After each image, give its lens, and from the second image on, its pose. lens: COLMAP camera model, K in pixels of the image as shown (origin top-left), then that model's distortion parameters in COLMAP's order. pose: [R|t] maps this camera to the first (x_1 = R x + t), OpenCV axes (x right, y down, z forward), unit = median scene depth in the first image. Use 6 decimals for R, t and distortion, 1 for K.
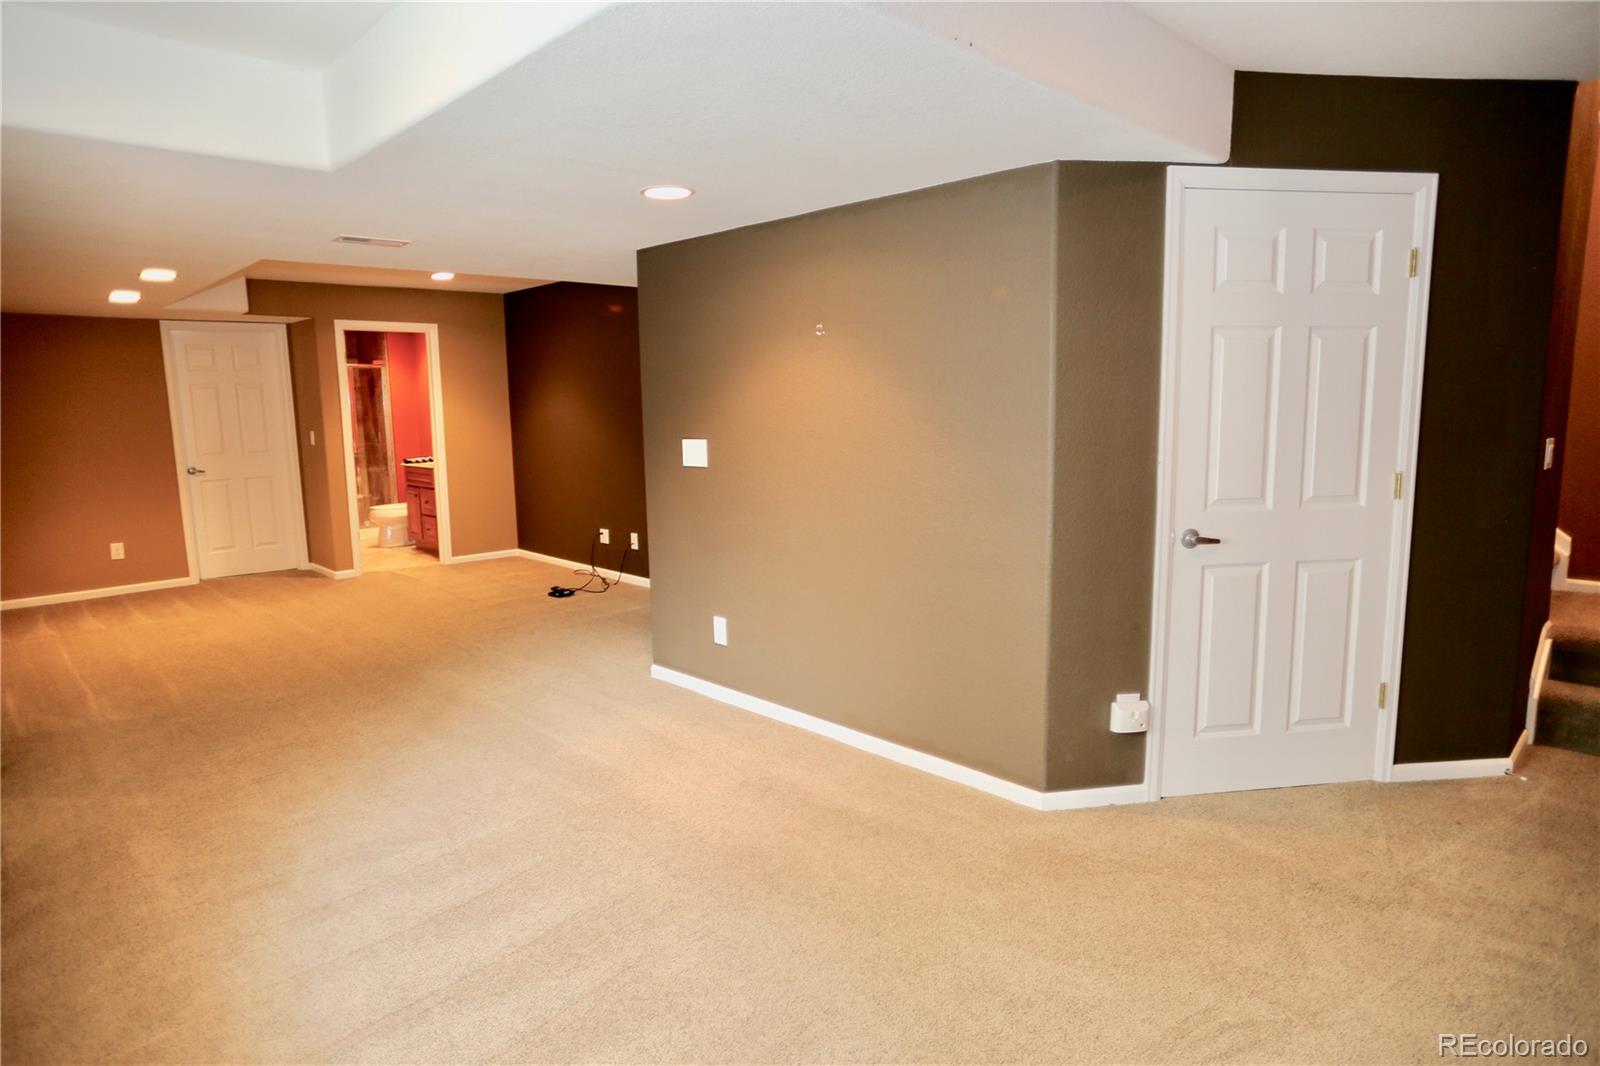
lens RADIAL K [[916.4, 0, 805.0], [0, 916.4, 523.1], [0, 0, 1]] dist [-0.064783, 0.046308]
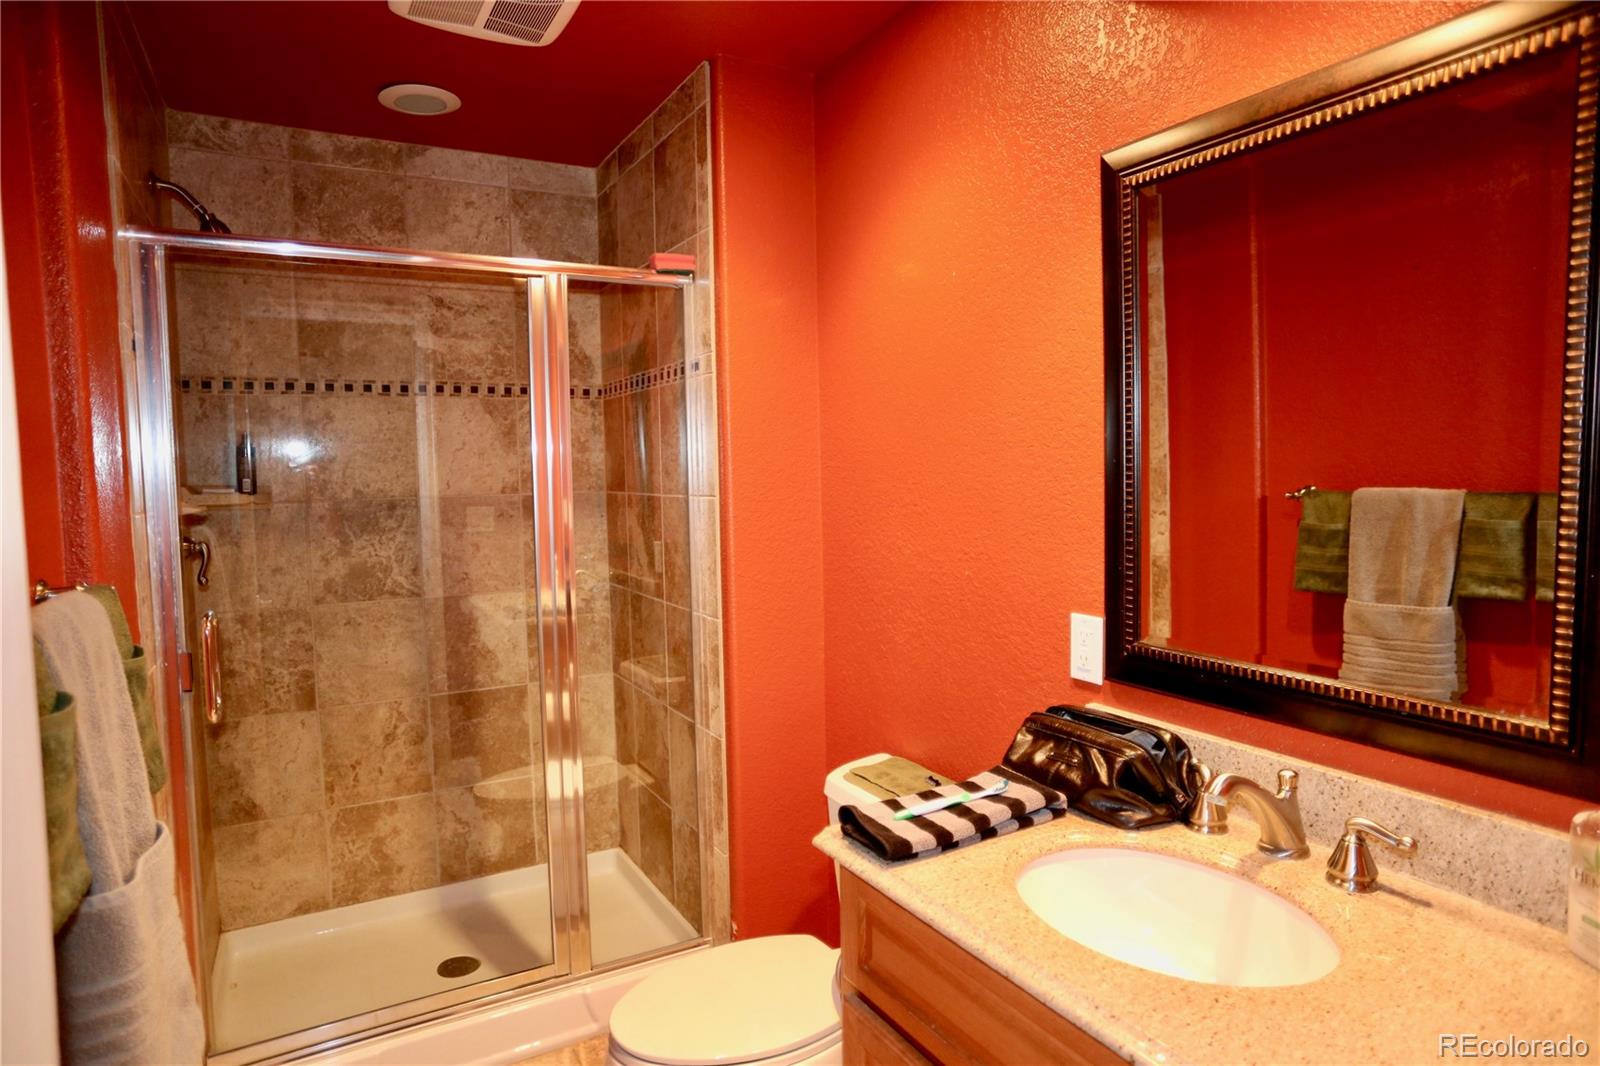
lens RADIAL K [[916.4, 0, 805.0], [0, 916.4, 523.1], [0, 0, 1]] dist [-0.064783, 0.046308]
pose [[0.968783, 0.003653, -0.247885, -0.365525], [-0.021508, 0.997360, -0.069361, -0.091421], [0.246977, 0.072527, 0.966303, 0.754923]]
